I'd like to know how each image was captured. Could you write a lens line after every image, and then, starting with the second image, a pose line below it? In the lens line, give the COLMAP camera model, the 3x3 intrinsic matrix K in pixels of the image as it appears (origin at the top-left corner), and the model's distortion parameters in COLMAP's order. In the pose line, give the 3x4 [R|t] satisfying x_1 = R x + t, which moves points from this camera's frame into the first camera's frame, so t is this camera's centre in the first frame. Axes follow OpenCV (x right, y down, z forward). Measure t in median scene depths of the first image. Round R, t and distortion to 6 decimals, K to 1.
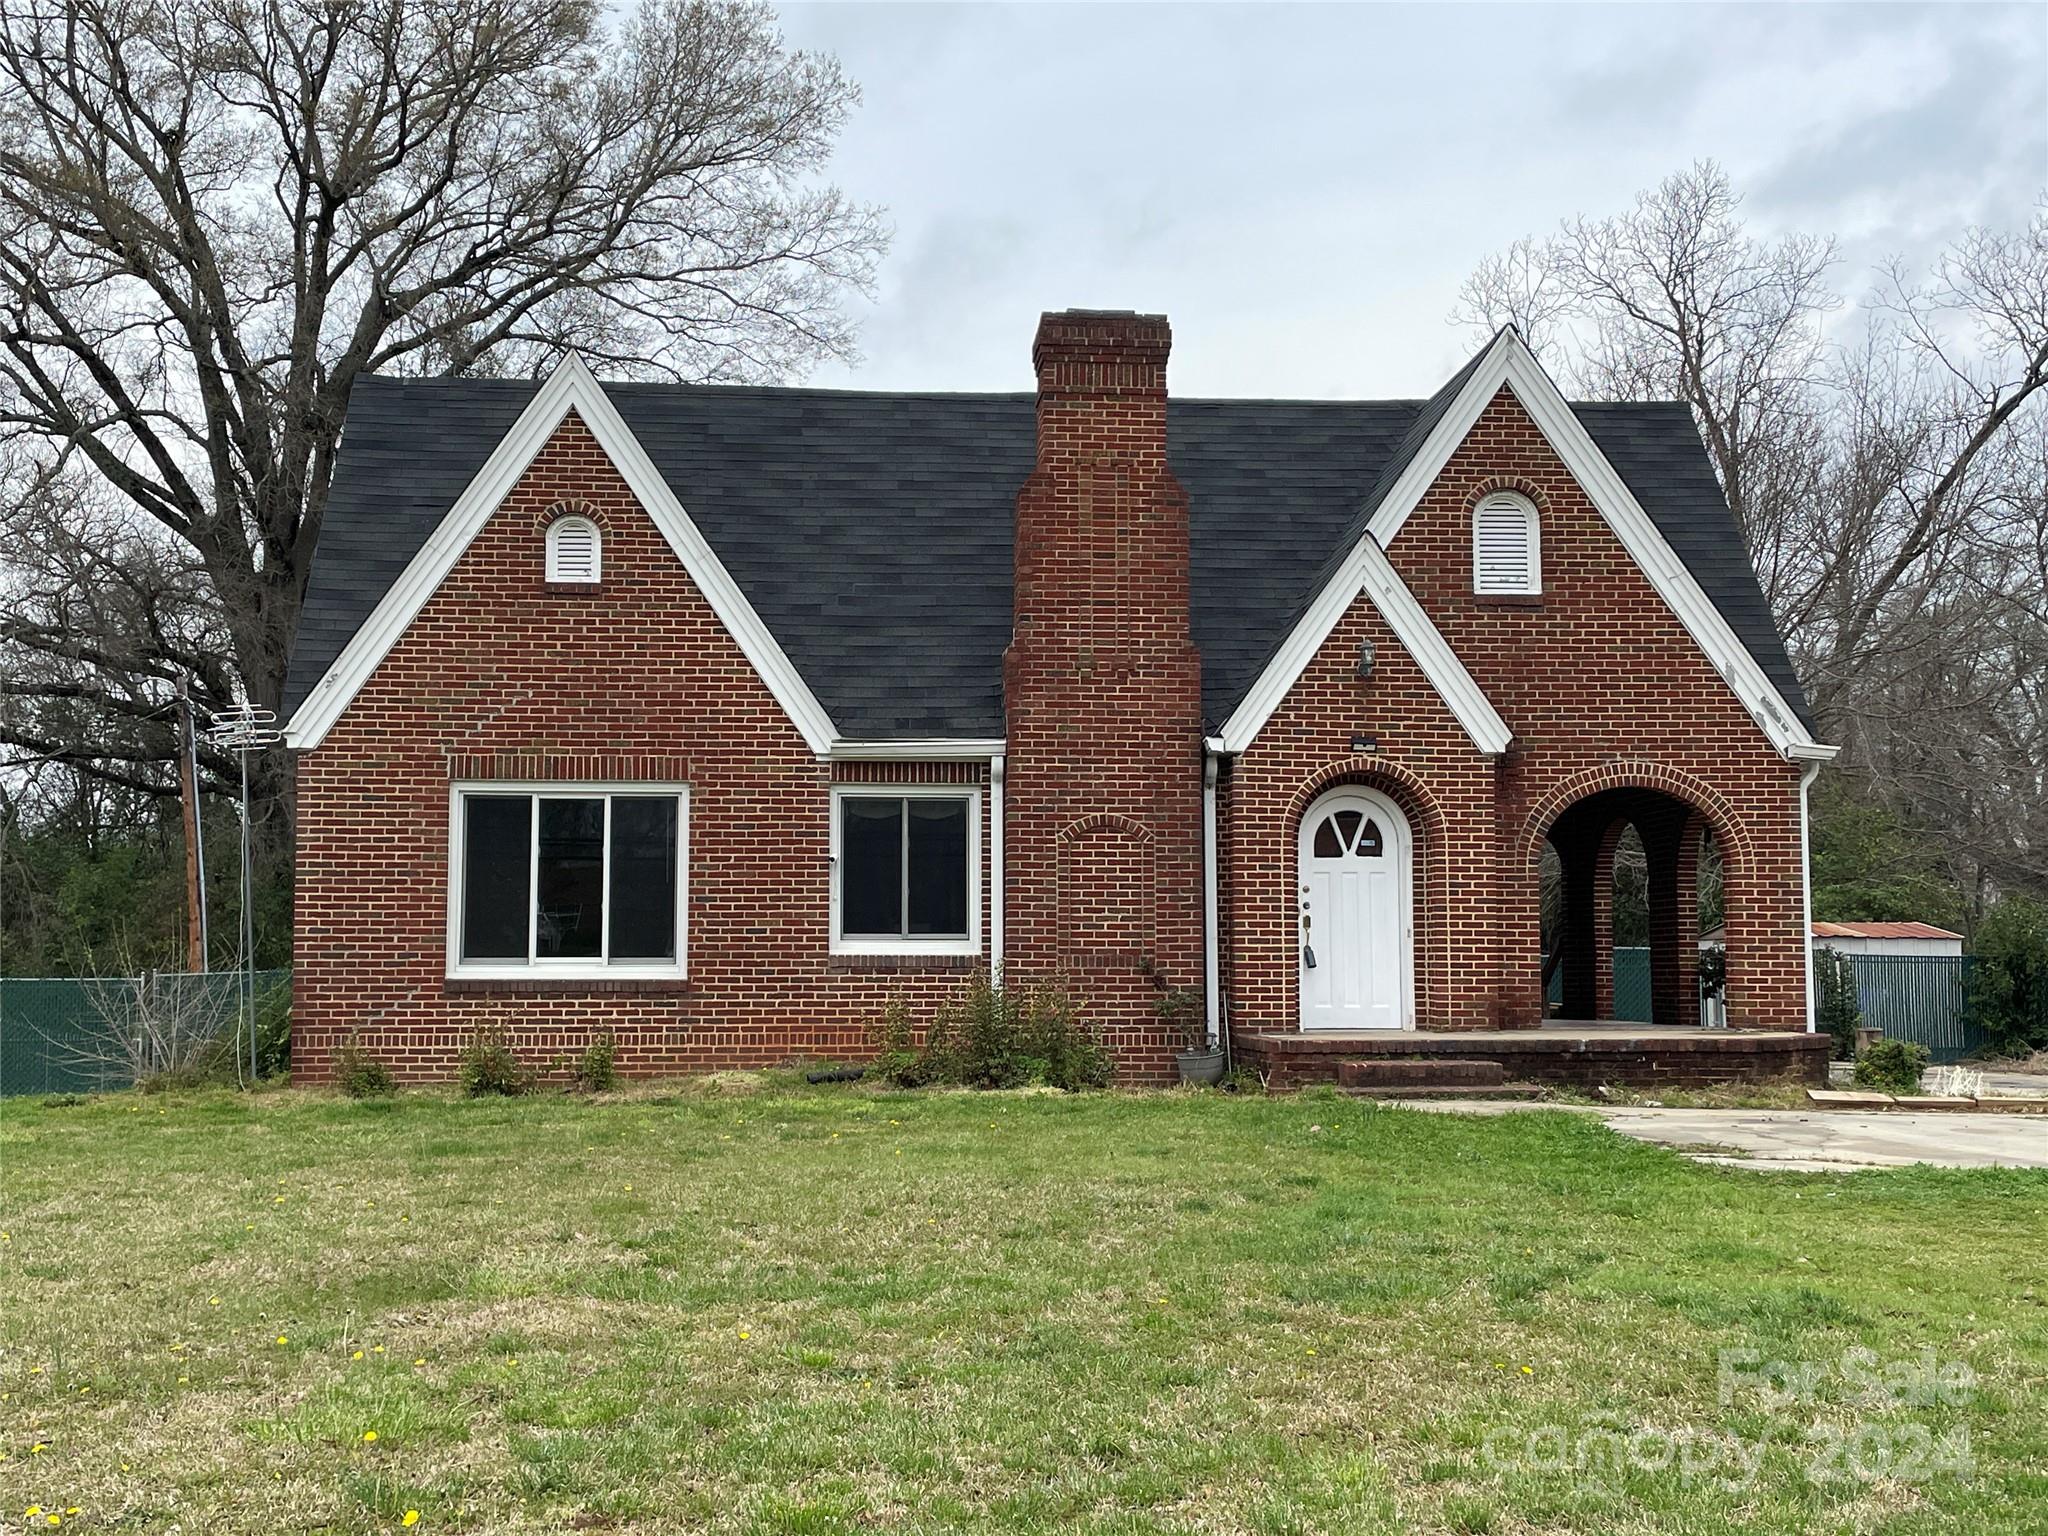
lens RADIAL K [[2238.0, 0, 1024.0], [0, 2238.0, 768.0], [0, 0, 1]] dist [0.139059, -0.334281]
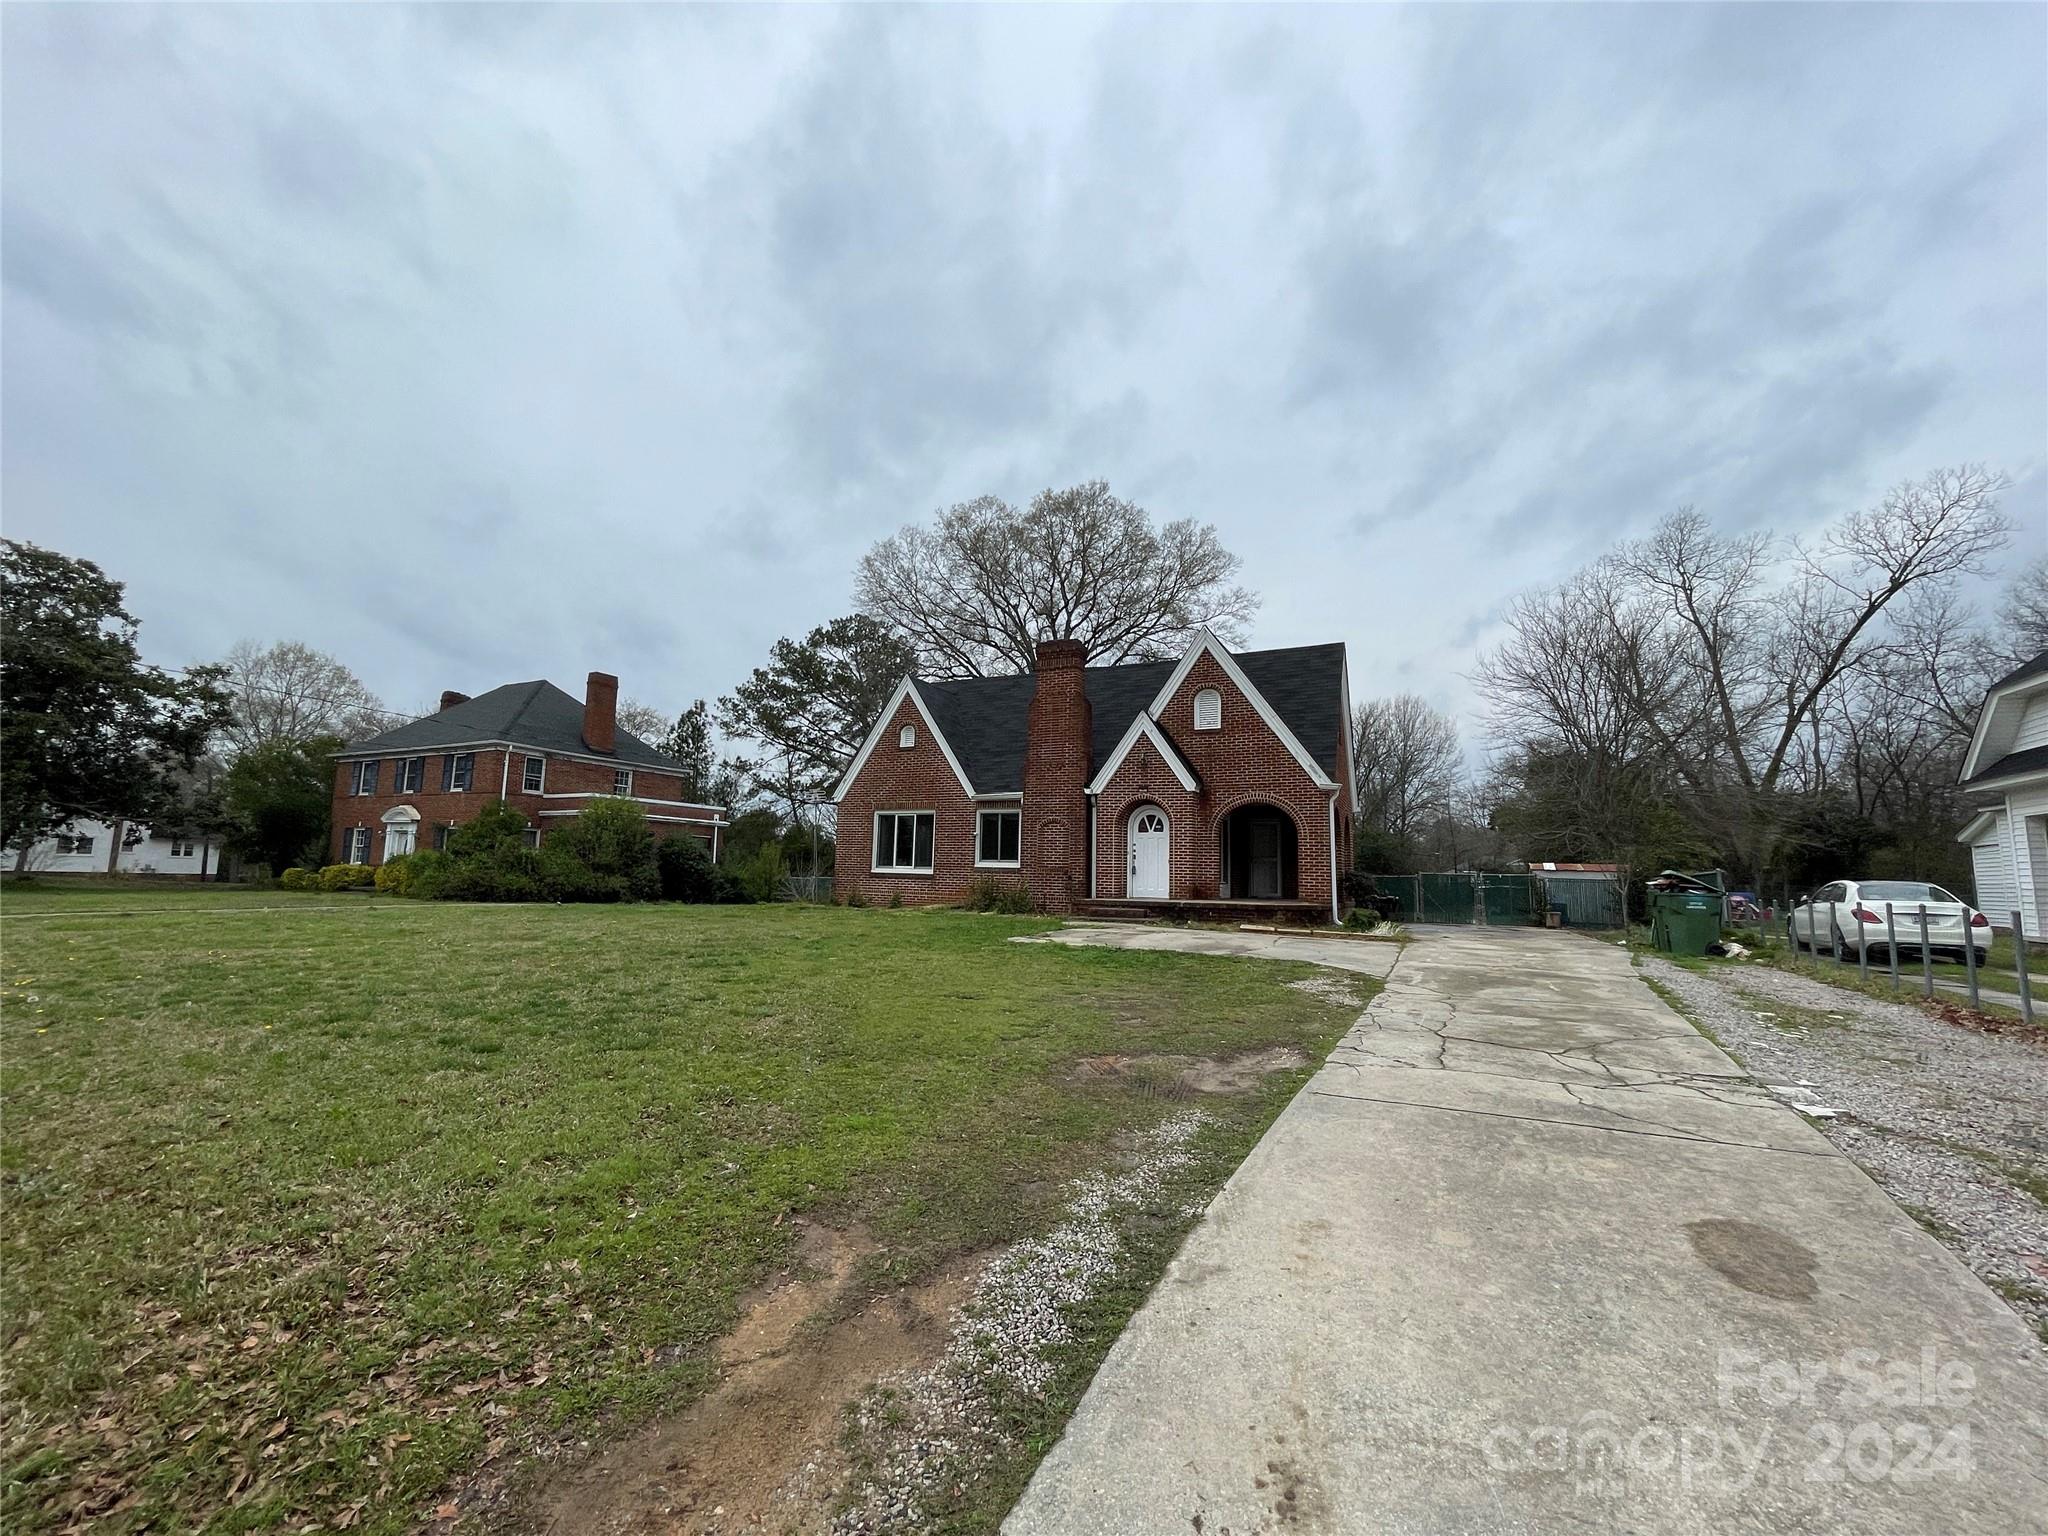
lens RADIAL K [[841.8, 0, 1039.3], [0, 841.8, 771.2], [0, 0, 1]] dist [-0.000431, -0.000238]
pose [[0.856149, -0.045653, -0.514708, 0.558028], [0.022888, 0.998462, -0.050490, 0.015371], [0.516221, 0.031446, 0.855878, 0.090010]]
